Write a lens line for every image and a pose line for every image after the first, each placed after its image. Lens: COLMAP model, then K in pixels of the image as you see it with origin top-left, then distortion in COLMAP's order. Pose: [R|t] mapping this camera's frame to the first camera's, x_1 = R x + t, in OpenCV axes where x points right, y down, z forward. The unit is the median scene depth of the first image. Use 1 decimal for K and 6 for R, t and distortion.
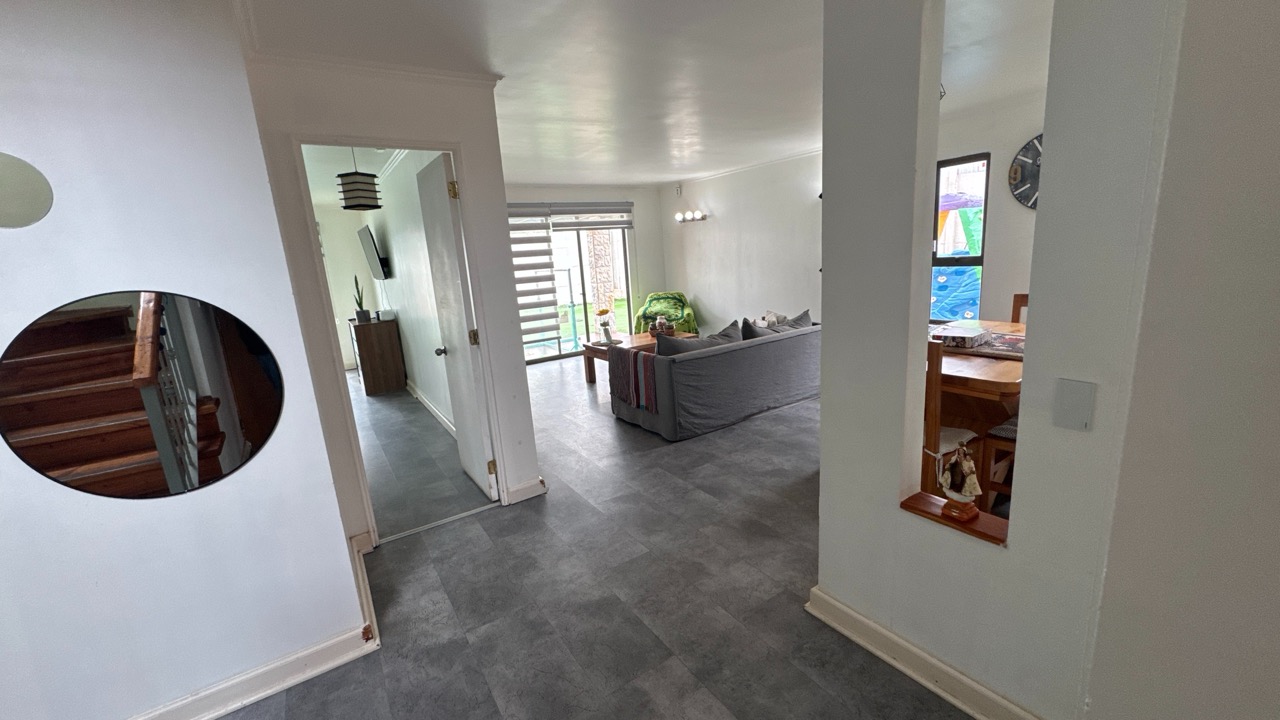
lens RADIAL K [[514.3, 0, 641.1], [0, 514.3, 360.7], [0, 0, 1]] dist [-0.002021, -0.000112]
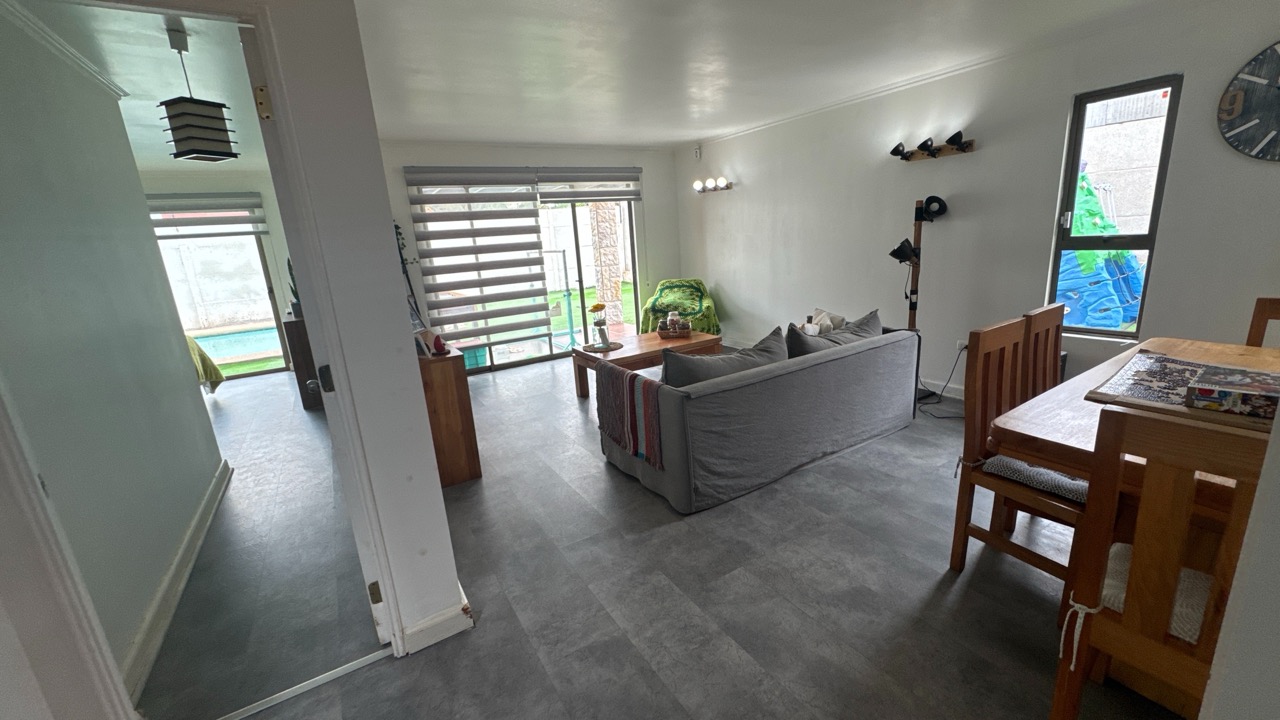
lens RADIAL K [[514.3, 0, 643.1], [0, 514.3, 362.5], [0, 0, 1]] dist [-0.002021, -0.000112]
pose [[0.999575, 0.009376, -0.027604, 0.020741], [-0.008230, 0.999111, 0.041353, -0.058211], [0.027967, -0.041108, 0.998763, 0.300163]]
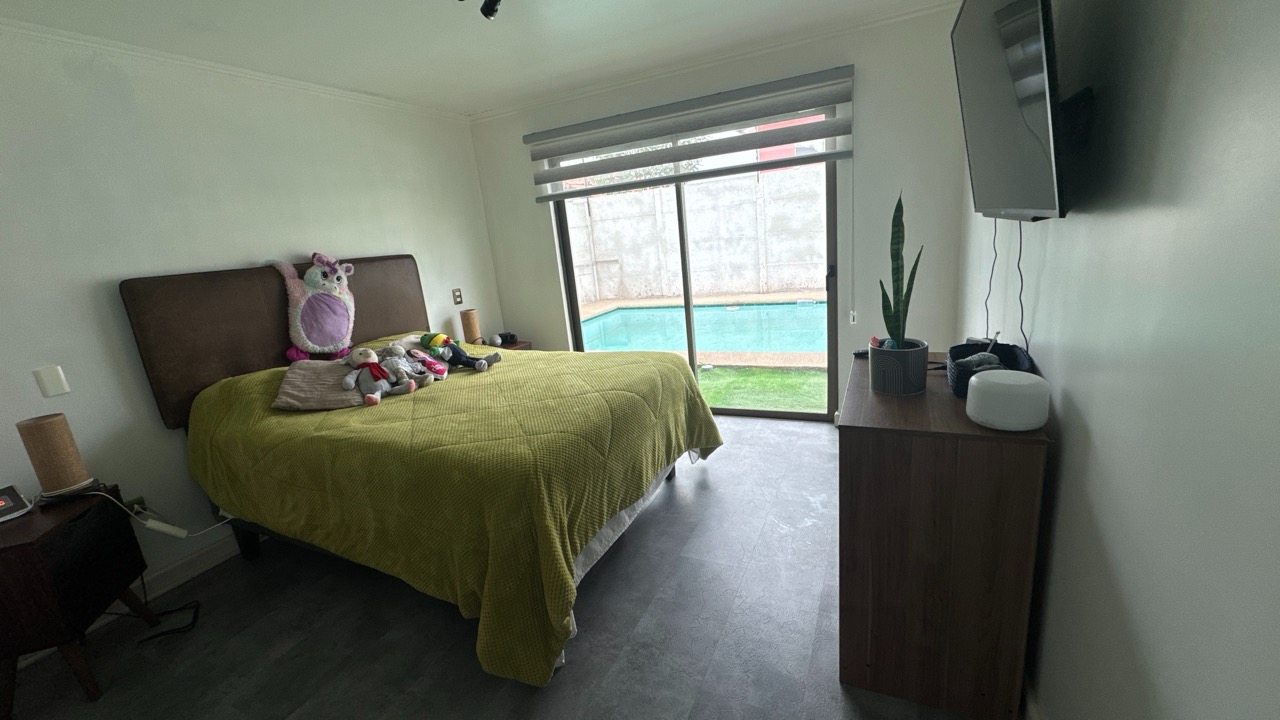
lens RADIAL K [[514.3, 0, 638.9], [0, 514.3, 360.5], [0, 0, 1]] dist [-0.002021, -0.000112]
pose [[0.530816, 0.220640, -0.818261, -0.222951], [-0.114094, 0.975330, 0.188979, -0.107226], [0.839772, -0.006955, 0.542895, 0.617587]]
